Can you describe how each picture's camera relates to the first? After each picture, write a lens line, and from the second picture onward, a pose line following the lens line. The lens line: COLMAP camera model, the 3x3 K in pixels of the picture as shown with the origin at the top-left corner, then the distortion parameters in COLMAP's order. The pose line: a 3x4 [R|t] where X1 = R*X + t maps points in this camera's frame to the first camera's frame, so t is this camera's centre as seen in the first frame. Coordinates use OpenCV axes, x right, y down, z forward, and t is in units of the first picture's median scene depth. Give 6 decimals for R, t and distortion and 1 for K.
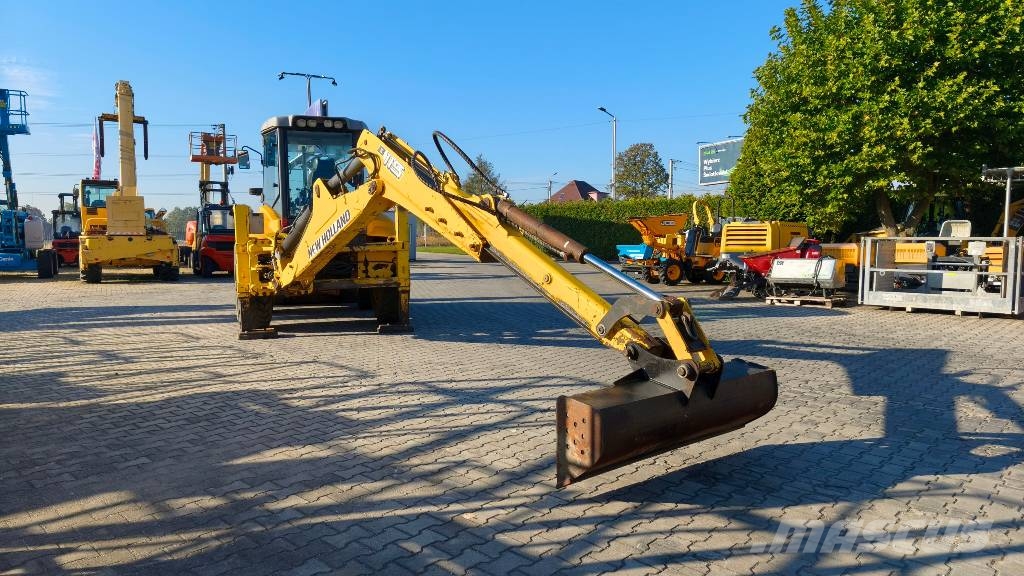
lens RADIAL K [[667.1, 0, 516.2], [0, 667.1, 295.7], [0, 0, 1]] dist [0.056248, -0.035878]
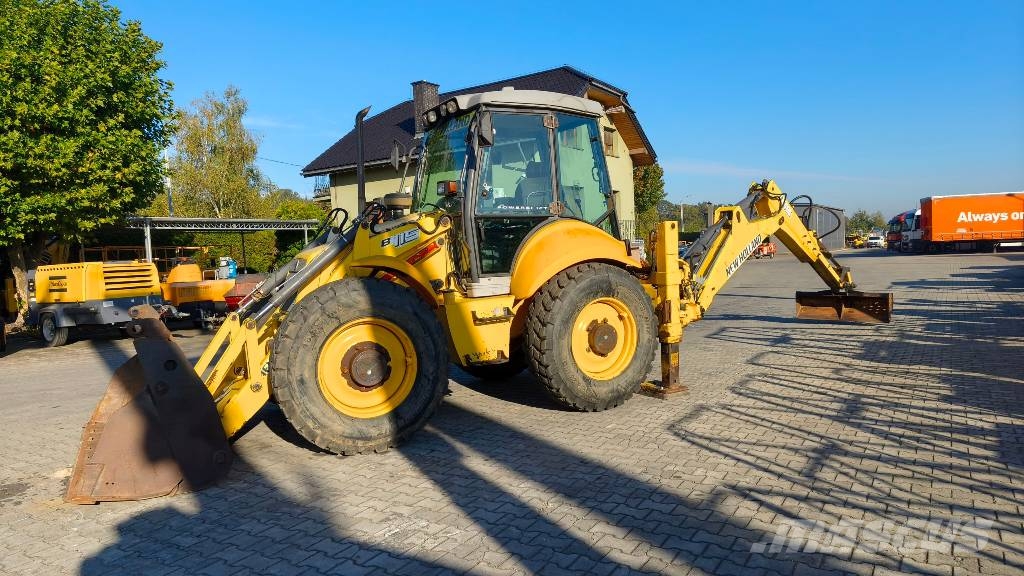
lens RADIAL K [[667.1, 0, 510.5], [0, 667.1, 284.8], [0, 0, 1]] dist [0.056248, -0.035878]
pose [[-0.202609, -0.036205, 0.978590, -0.550132], [0.132600, 0.989098, 0.064047, -0.067526], [-0.970241, 0.142738, -0.195599, 0.661505]]
